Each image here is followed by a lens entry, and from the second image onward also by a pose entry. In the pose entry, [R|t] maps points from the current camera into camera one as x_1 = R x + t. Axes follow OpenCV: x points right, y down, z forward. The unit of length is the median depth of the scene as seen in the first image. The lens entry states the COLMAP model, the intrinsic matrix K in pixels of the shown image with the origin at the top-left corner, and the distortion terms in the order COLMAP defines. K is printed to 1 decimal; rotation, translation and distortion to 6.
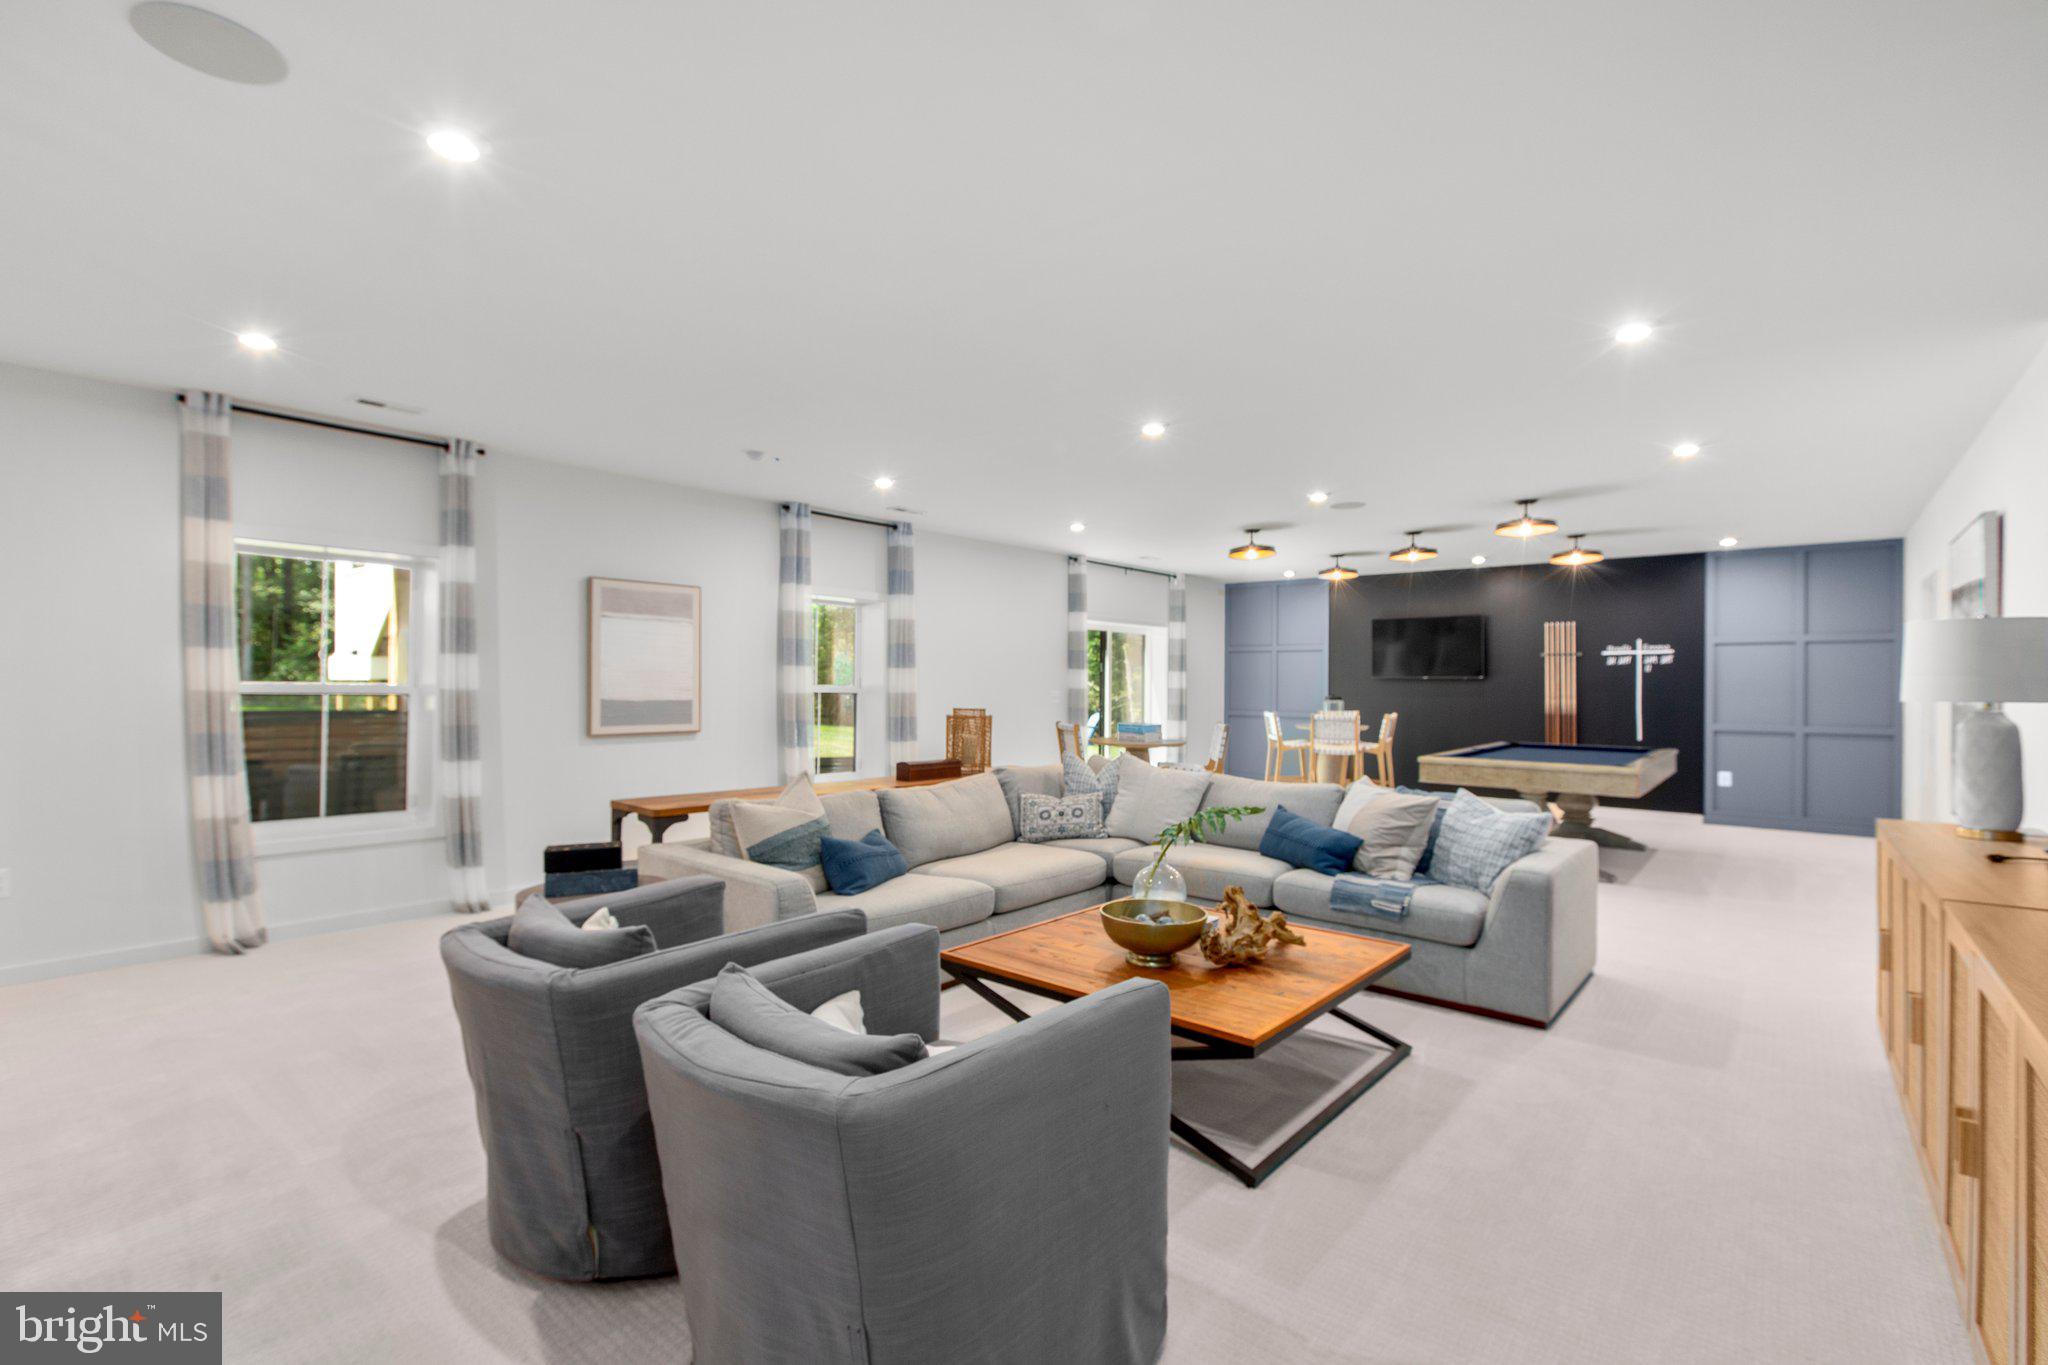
lens RADIAL K [[932.2, 0, 1022.8], [0, 932.2, 696.9], [0, 0, 1]] dist [-0.005773, -0.000648]
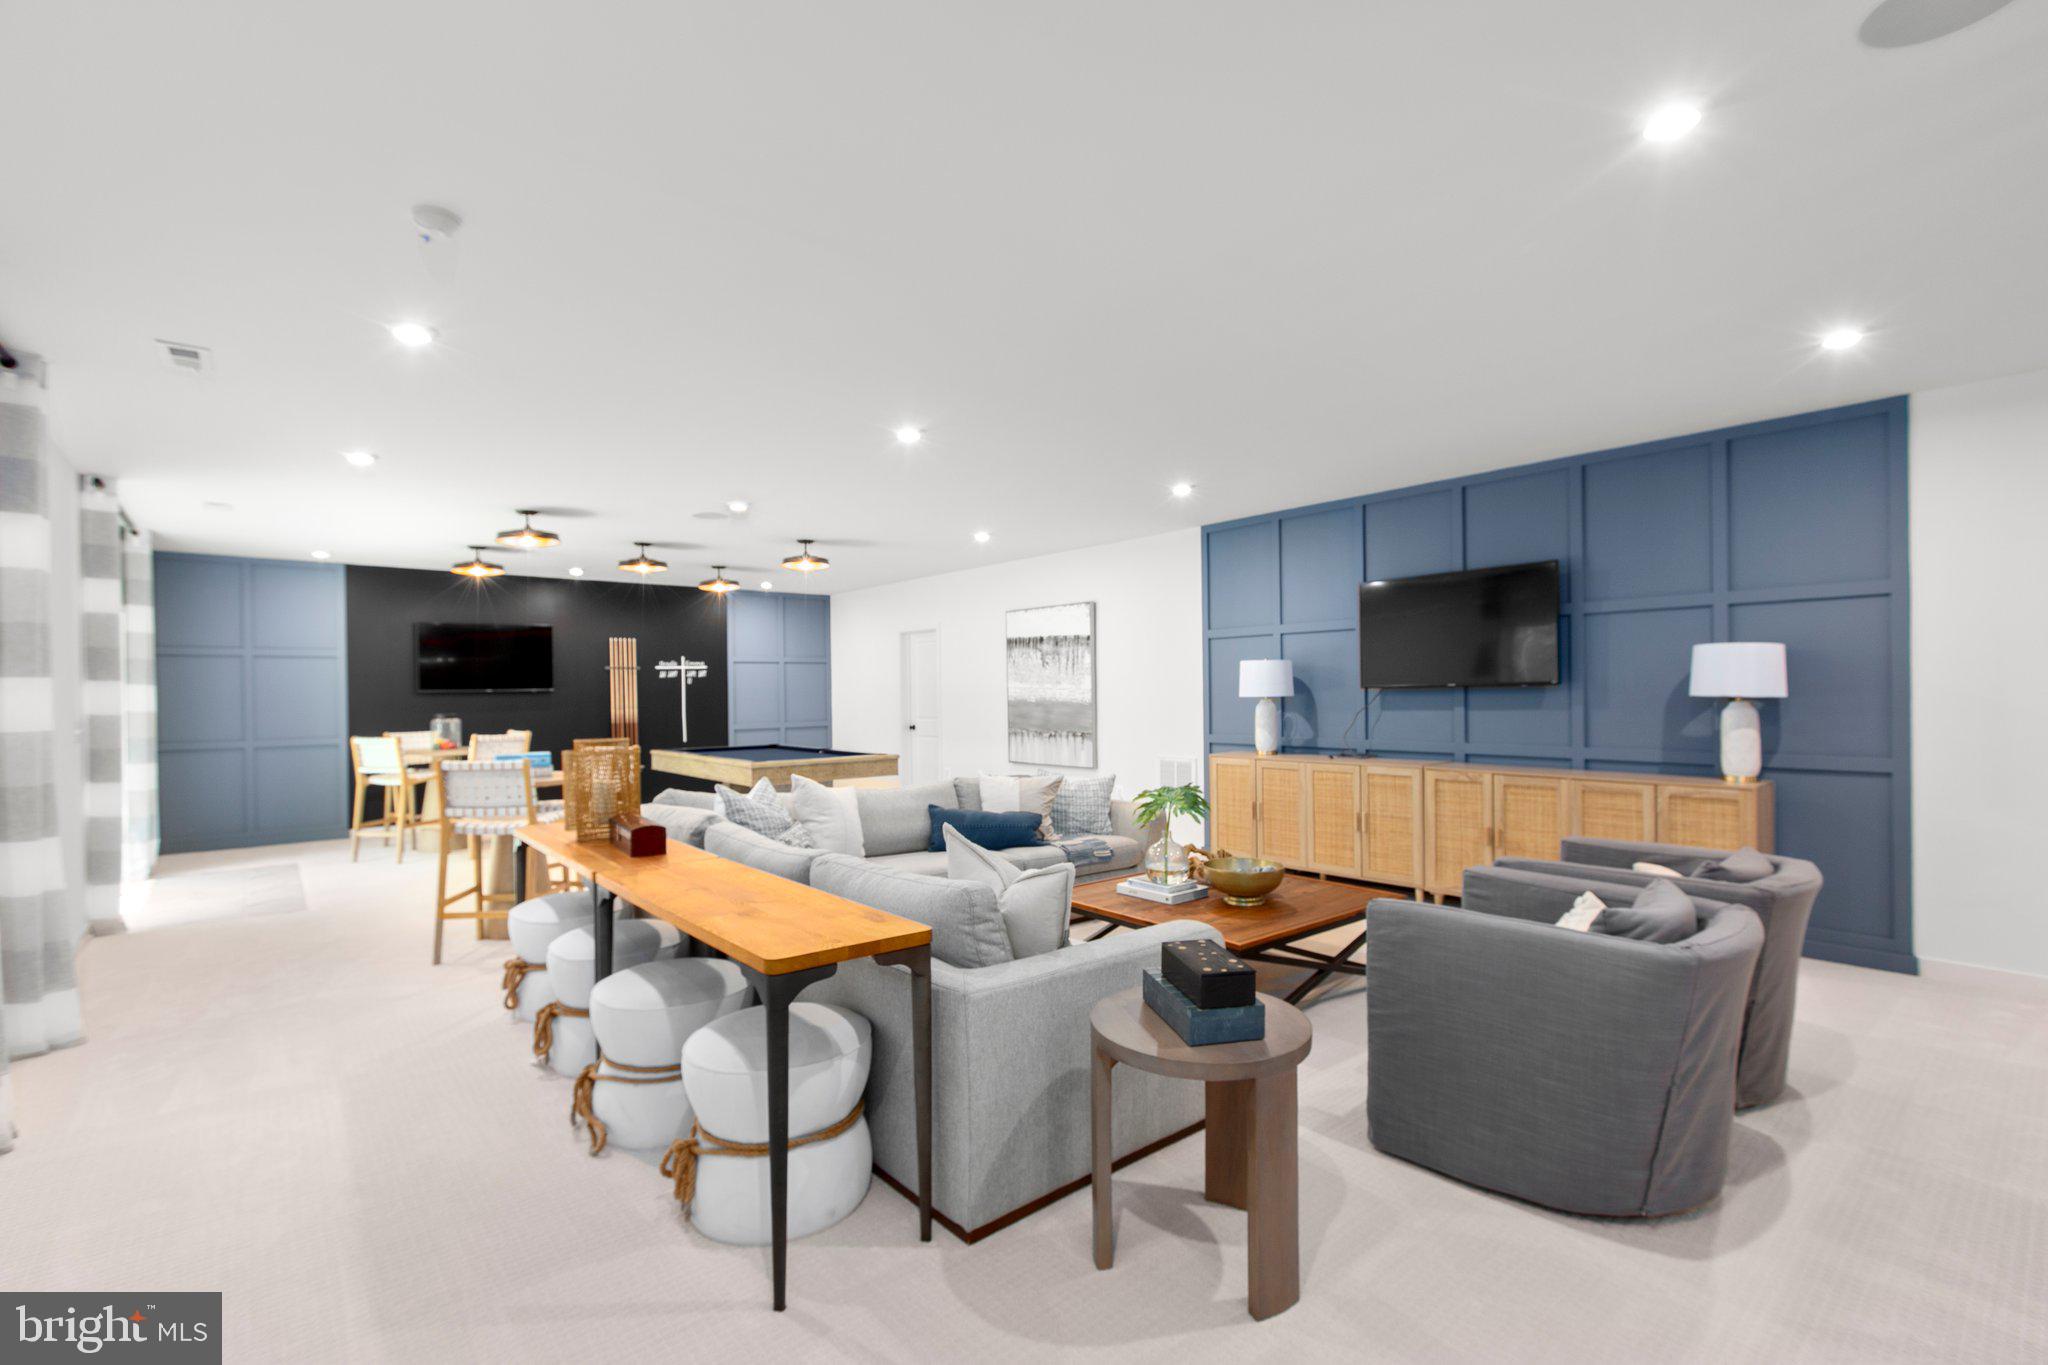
lens RADIAL K [[932.2, 0, 1022.8], [0, 932.2, 696.9], [0, 0, 1]] dist [-0.005773, -0.000648]
pose [[0.165772, -0.015662, 0.986040, -0.427223], [0.029714, 0.999499, 0.010880, -0.010695], [-0.985716, 0.027496, 0.166154, 0.382686]]
